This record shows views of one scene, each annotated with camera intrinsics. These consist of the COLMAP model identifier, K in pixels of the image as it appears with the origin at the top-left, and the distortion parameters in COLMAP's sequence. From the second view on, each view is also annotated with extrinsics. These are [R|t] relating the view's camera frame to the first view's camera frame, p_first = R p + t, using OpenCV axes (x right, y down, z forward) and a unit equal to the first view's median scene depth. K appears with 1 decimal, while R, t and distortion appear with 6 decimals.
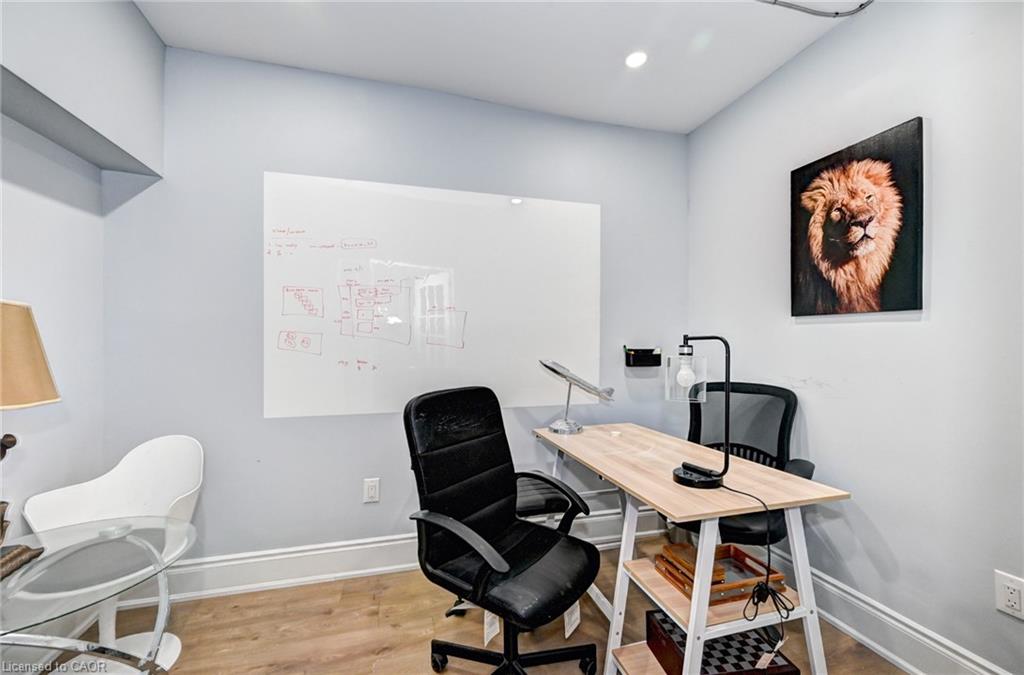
lens RADIAL K [[418.0, 0, 513.1], [0, 418.0, 346.6], [0, 0, 1]] dist [-0.002010, -0.000094]
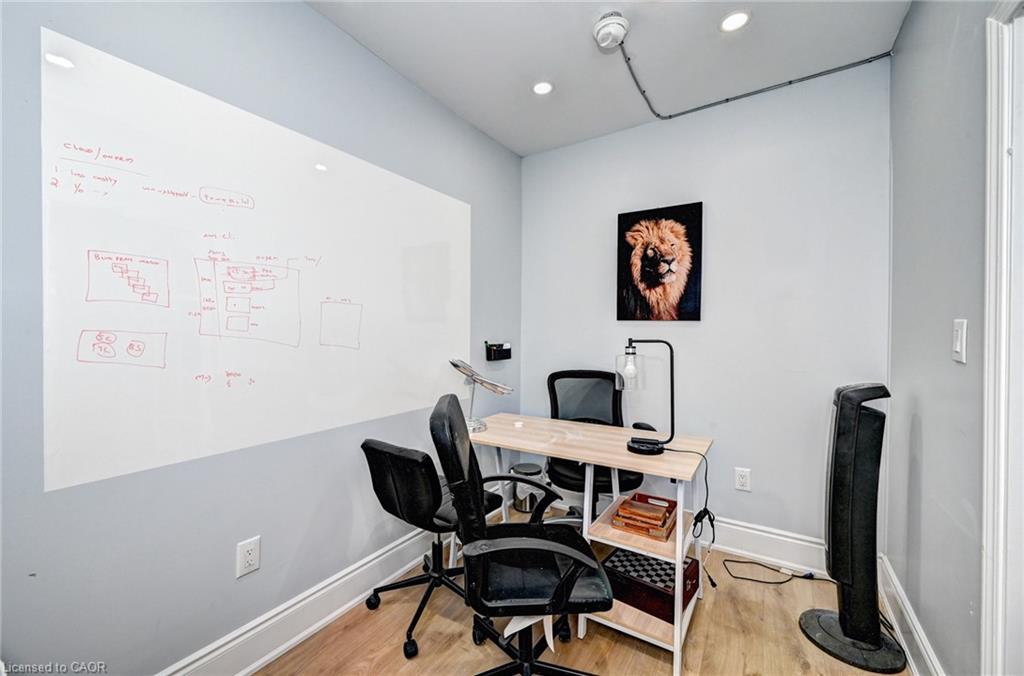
lens RADIAL K [[414.4, 0, 512.5], [0, 414.4, 341.2], [0, 0, 1]] dist [0.001868, 0.000188]
pose [[0.749571, -0.014718, 0.661761, -0.559065], [0.000441, 0.999764, 0.021736, -0.037724], [-0.661924, -0.016001, 0.749400, 0.231459]]
